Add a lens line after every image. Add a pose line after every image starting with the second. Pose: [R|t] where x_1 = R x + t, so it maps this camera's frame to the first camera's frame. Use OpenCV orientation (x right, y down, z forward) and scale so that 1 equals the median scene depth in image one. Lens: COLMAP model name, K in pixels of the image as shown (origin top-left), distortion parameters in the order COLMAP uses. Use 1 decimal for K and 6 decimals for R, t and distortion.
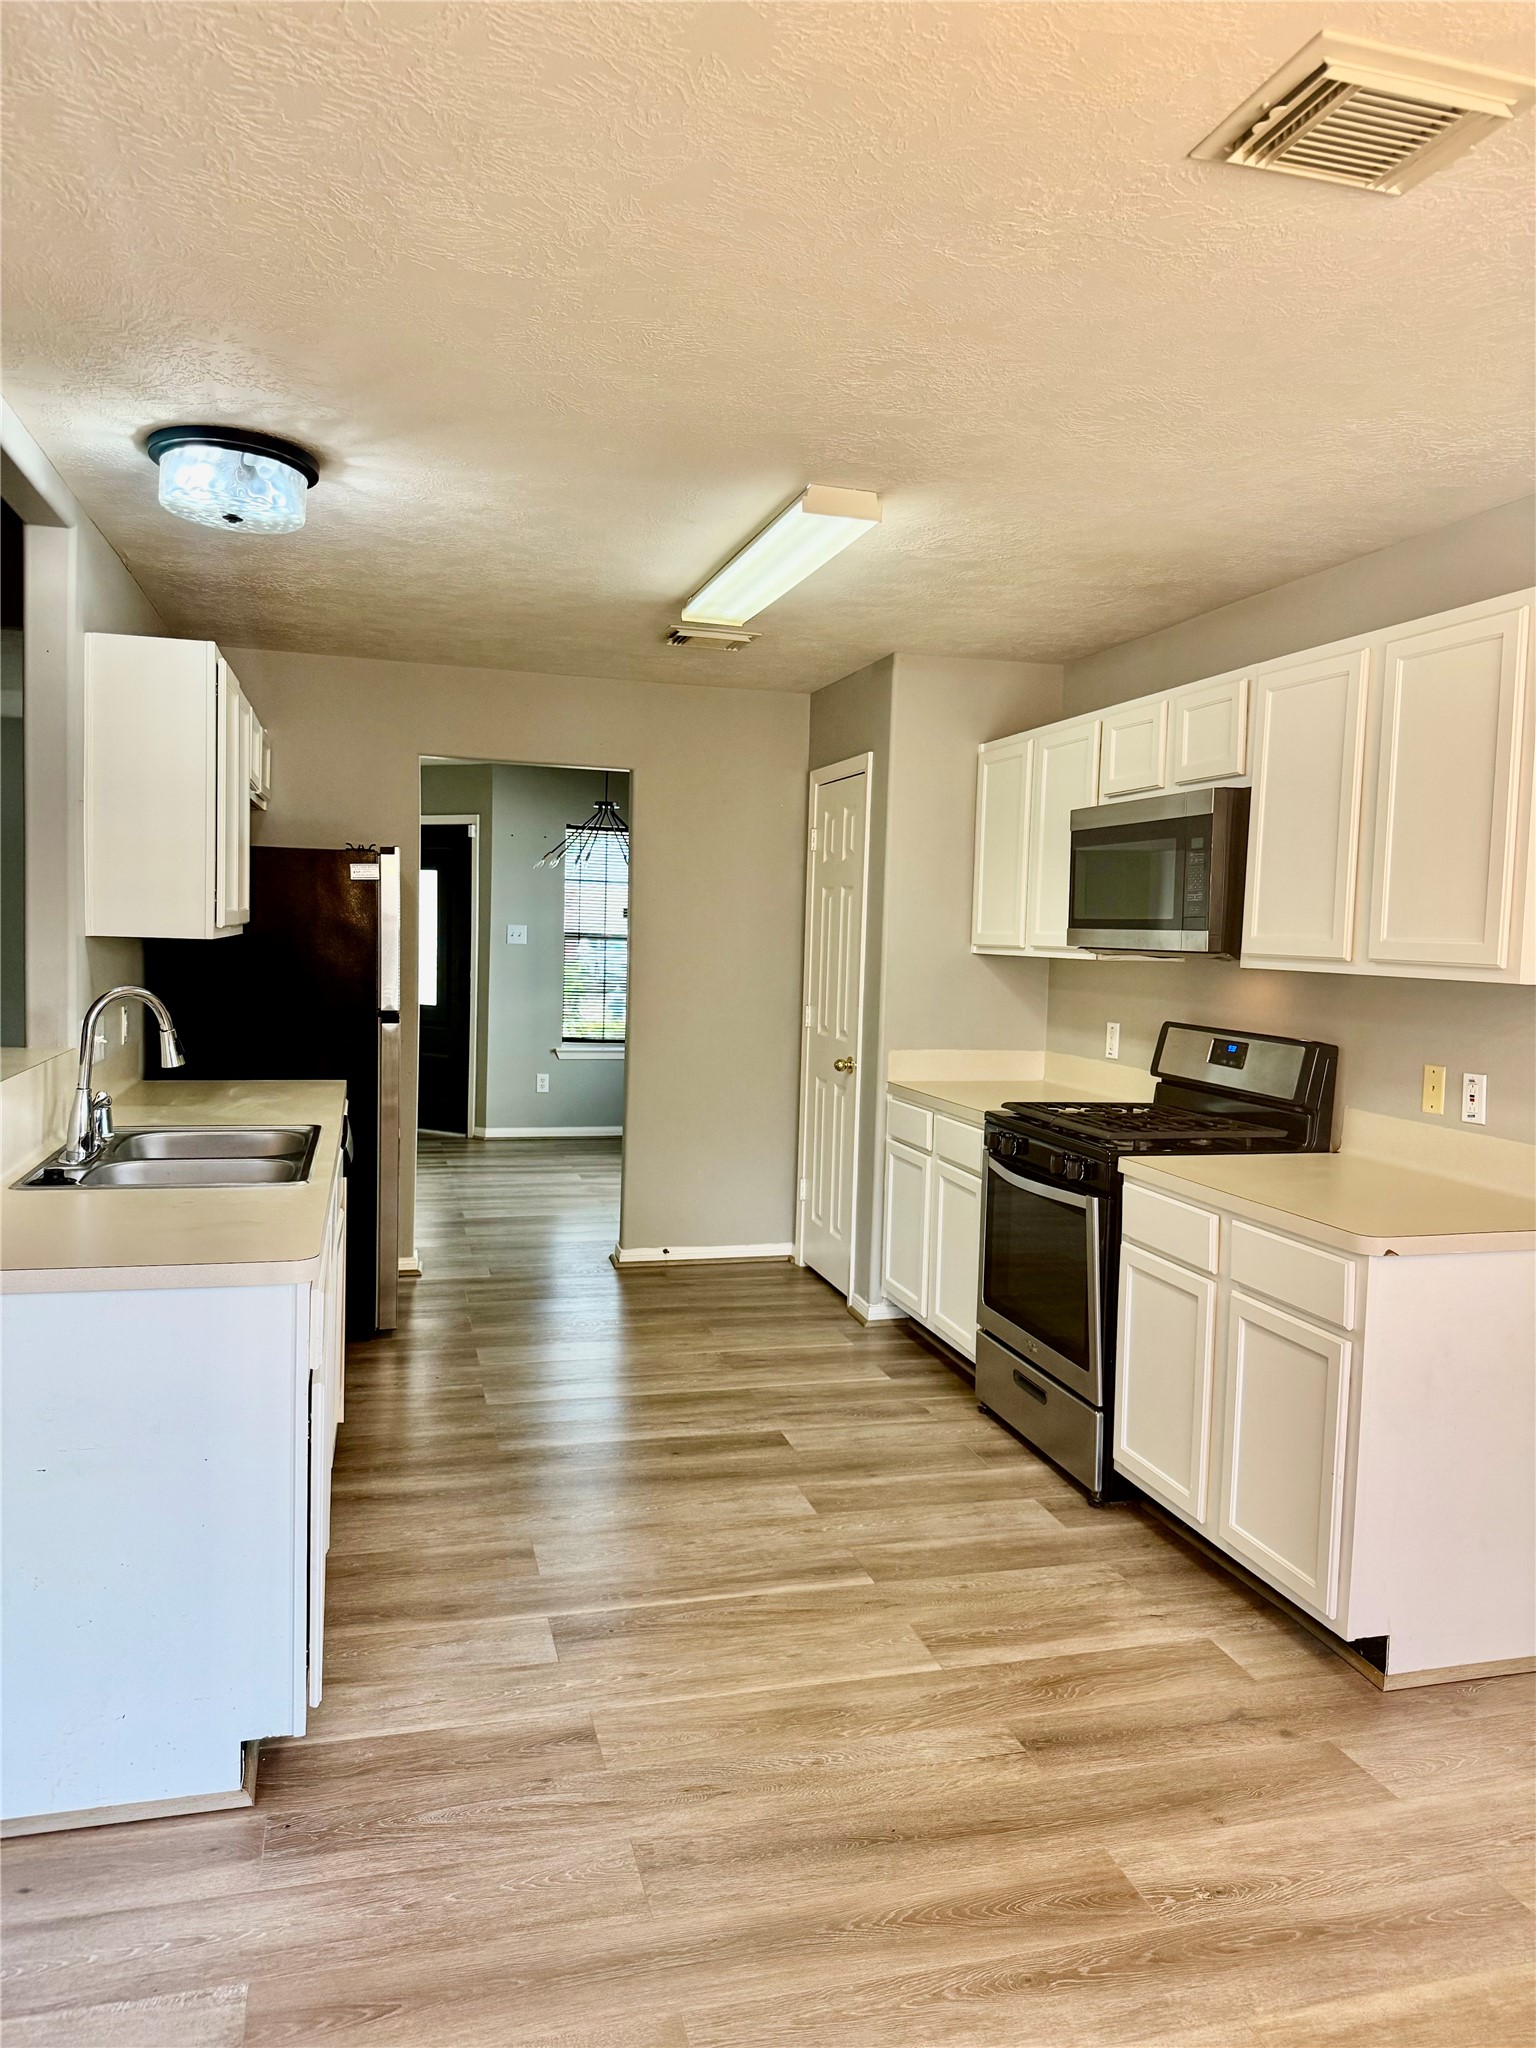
lens RADIAL K [[1445.8, 0, 767.4], [0, 1445.8, 1015.1], [0, 0, 1]] dist [-0.012476, -0.003442]
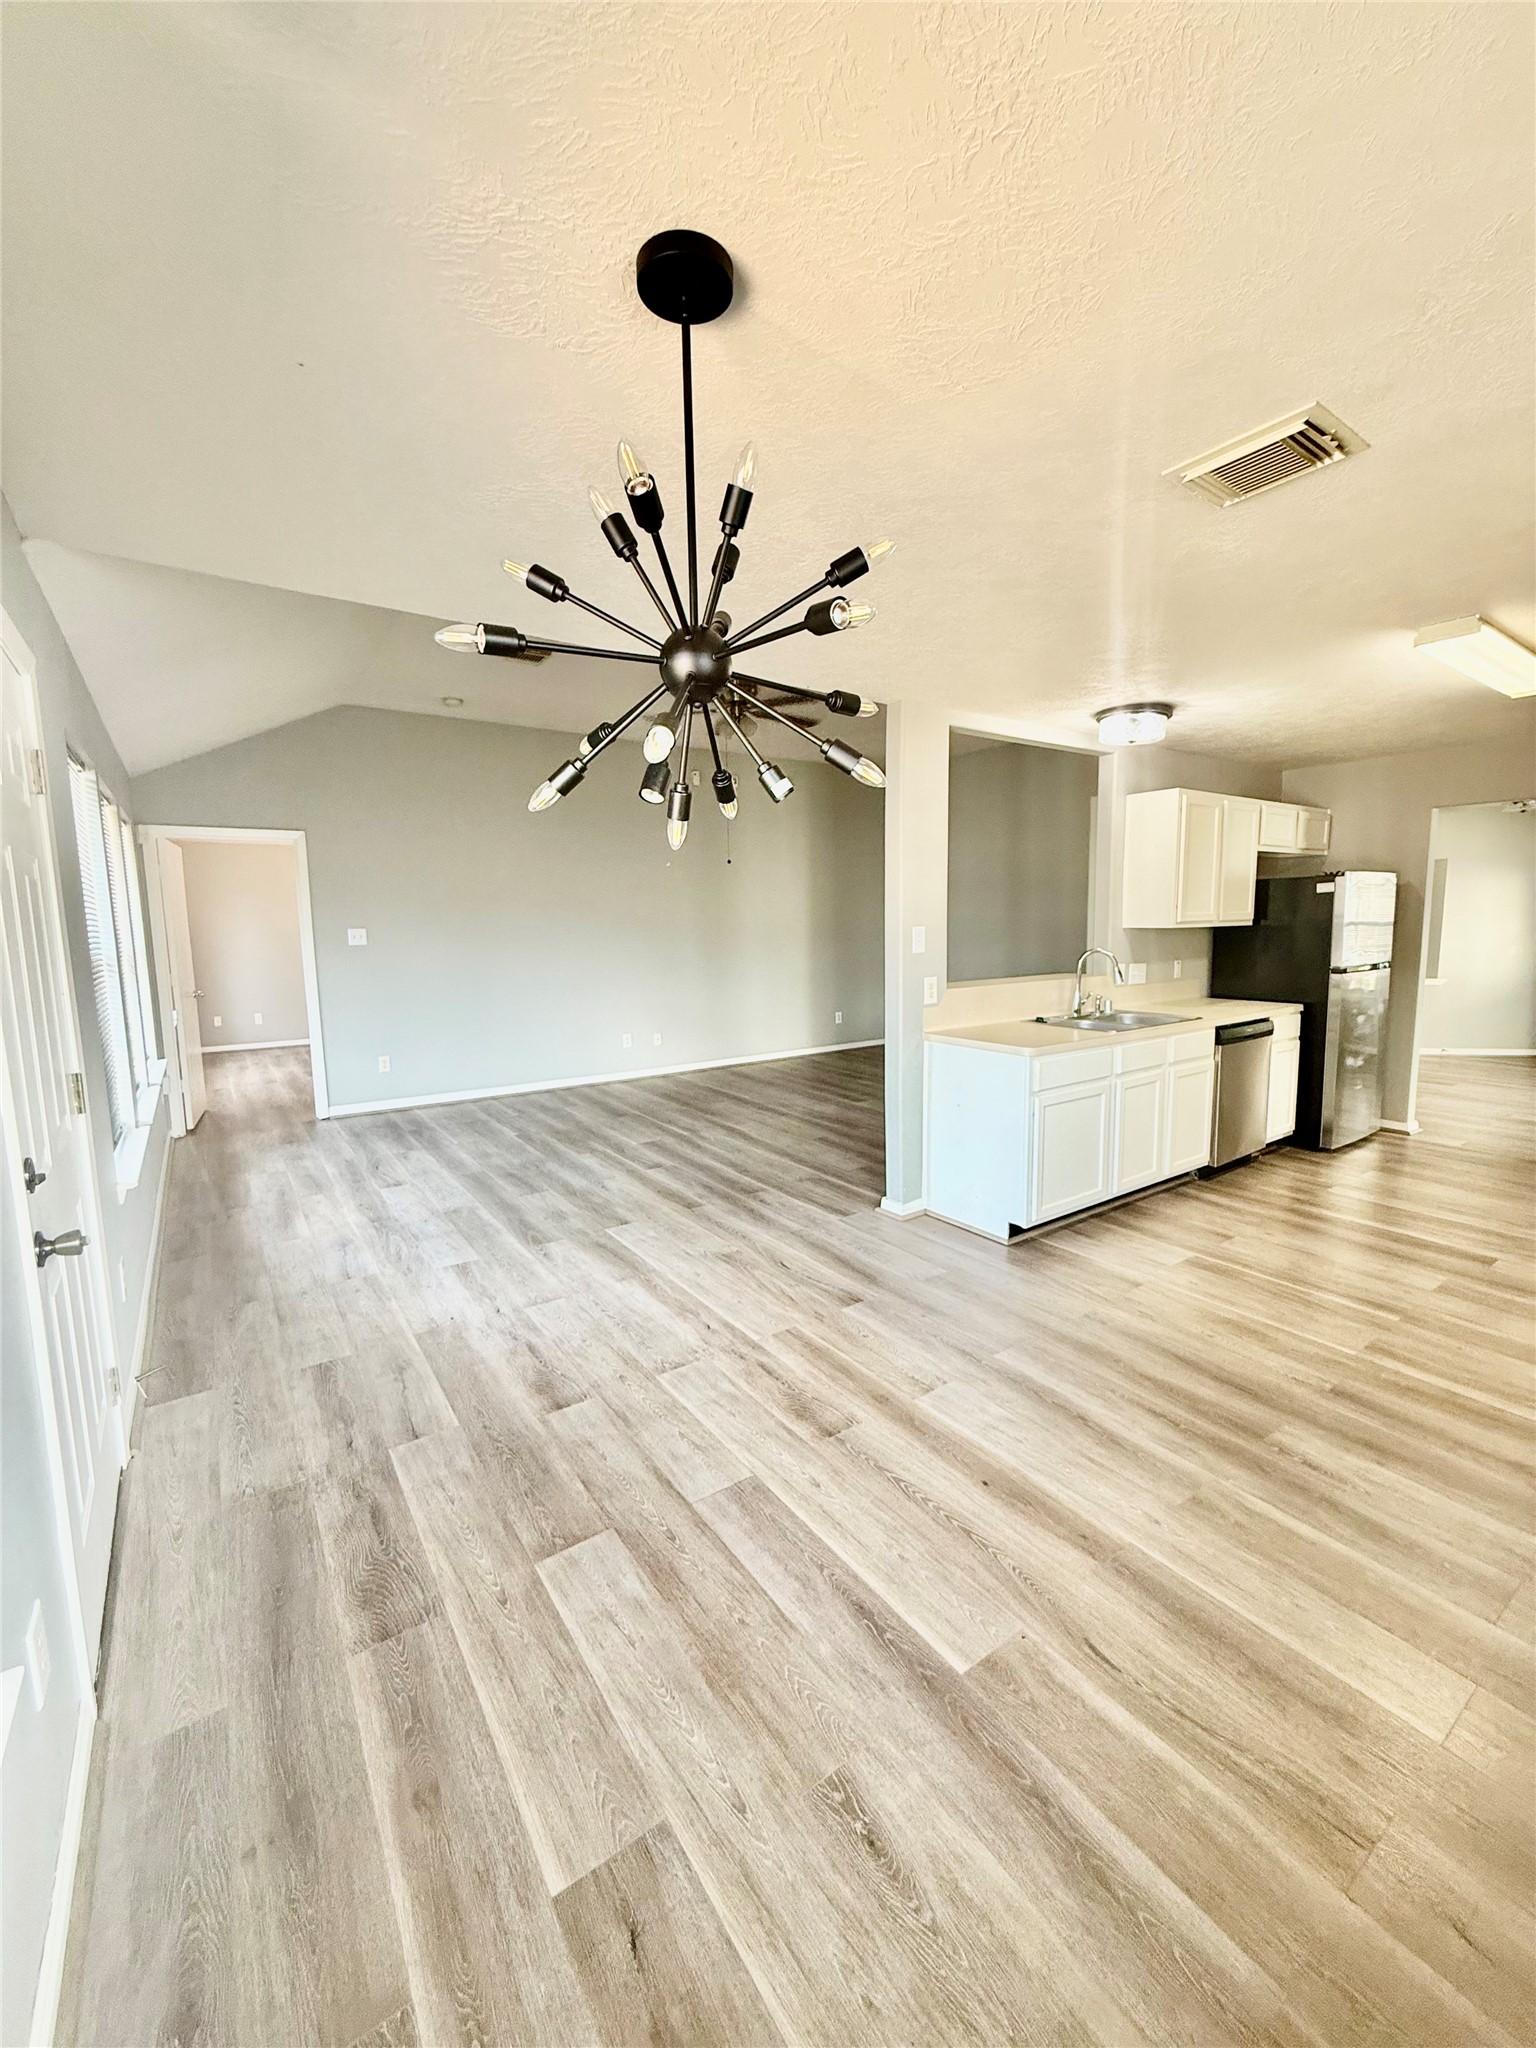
lens RADIAL K [[822.4, 0, 778.1], [0, 822.4, 1021.6], [0, 0, 1]] dist [-0.002701, -0.000554]
pose [[0.344685, 0.083575, -0.934991, 0.705177], [-0.040816, 0.996421, 0.074019, 0.026744], [0.937831, 0.012649, 0.346863, 0.042871]]
